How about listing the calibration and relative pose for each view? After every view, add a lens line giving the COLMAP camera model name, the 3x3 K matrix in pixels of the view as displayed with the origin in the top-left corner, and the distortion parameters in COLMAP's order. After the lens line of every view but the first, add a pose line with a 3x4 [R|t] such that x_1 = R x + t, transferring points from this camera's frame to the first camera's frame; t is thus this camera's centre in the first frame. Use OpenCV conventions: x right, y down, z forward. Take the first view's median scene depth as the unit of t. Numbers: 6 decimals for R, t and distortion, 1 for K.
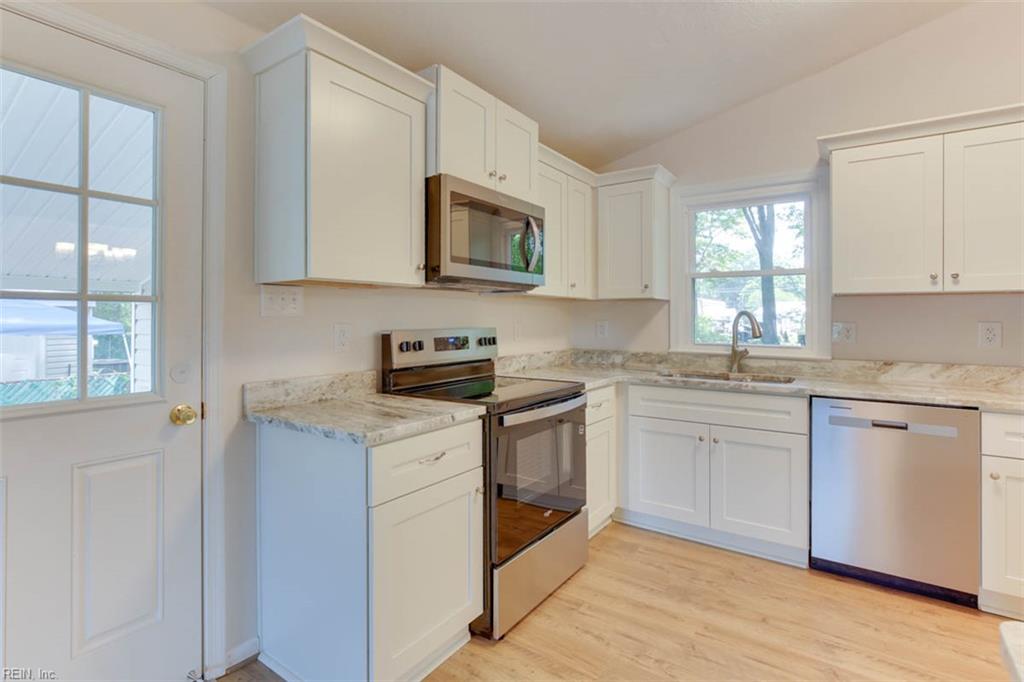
lens RADIAL K [[504.0, 0, 512.7], [0, 504.0, 314.1], [0, 0, 1]] dist [-0.002297, -0.000535]
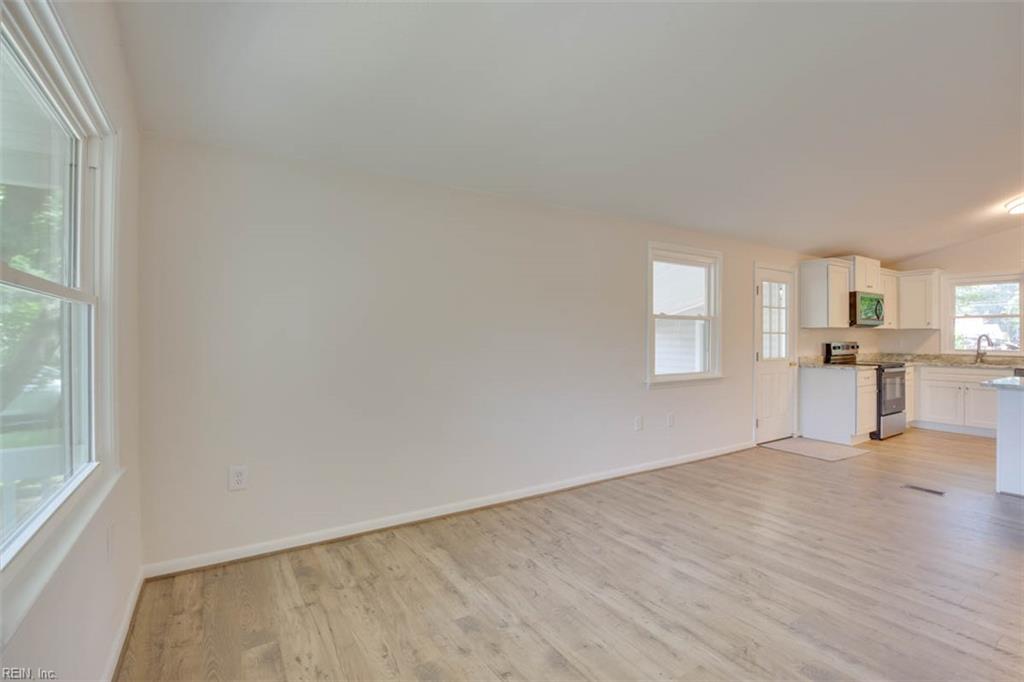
lens RADIAL K [[470.3, 0, 523.0], [0, 470.3, 337.1], [0, 0, 1]] dist [-0.036028, 0.009565]
pose [[0.925708, -0.002615, -0.378230, -0.796076], [0.005043, 0.999973, 0.005430, -0.019251], [0.378205, -0.006934, 0.925696, -1.982036]]
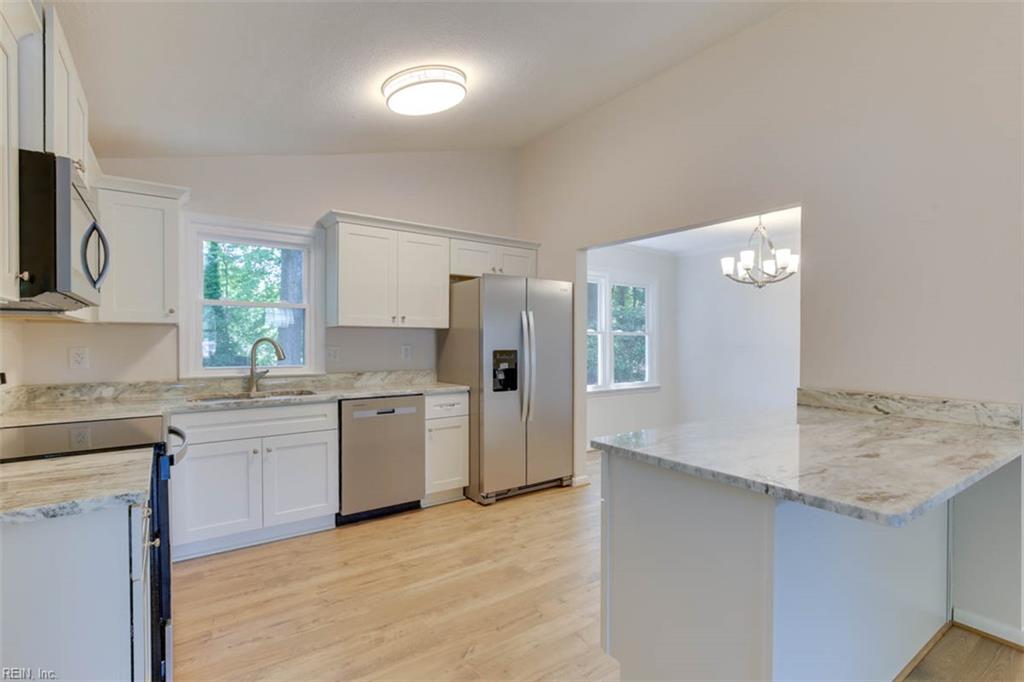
lens RADIAL K [[485.3, 0, 522.7], [0, 485.3, 346.5], [0, 0, 1]] dist [-0.003098, -0.000524]
pose [[0.324853, -0.011561, 0.945694, -0.494001], [-0.005412, 0.999886, 0.014083, -0.005089], [-0.945749, -0.009692, 0.324754, 0.100064]]
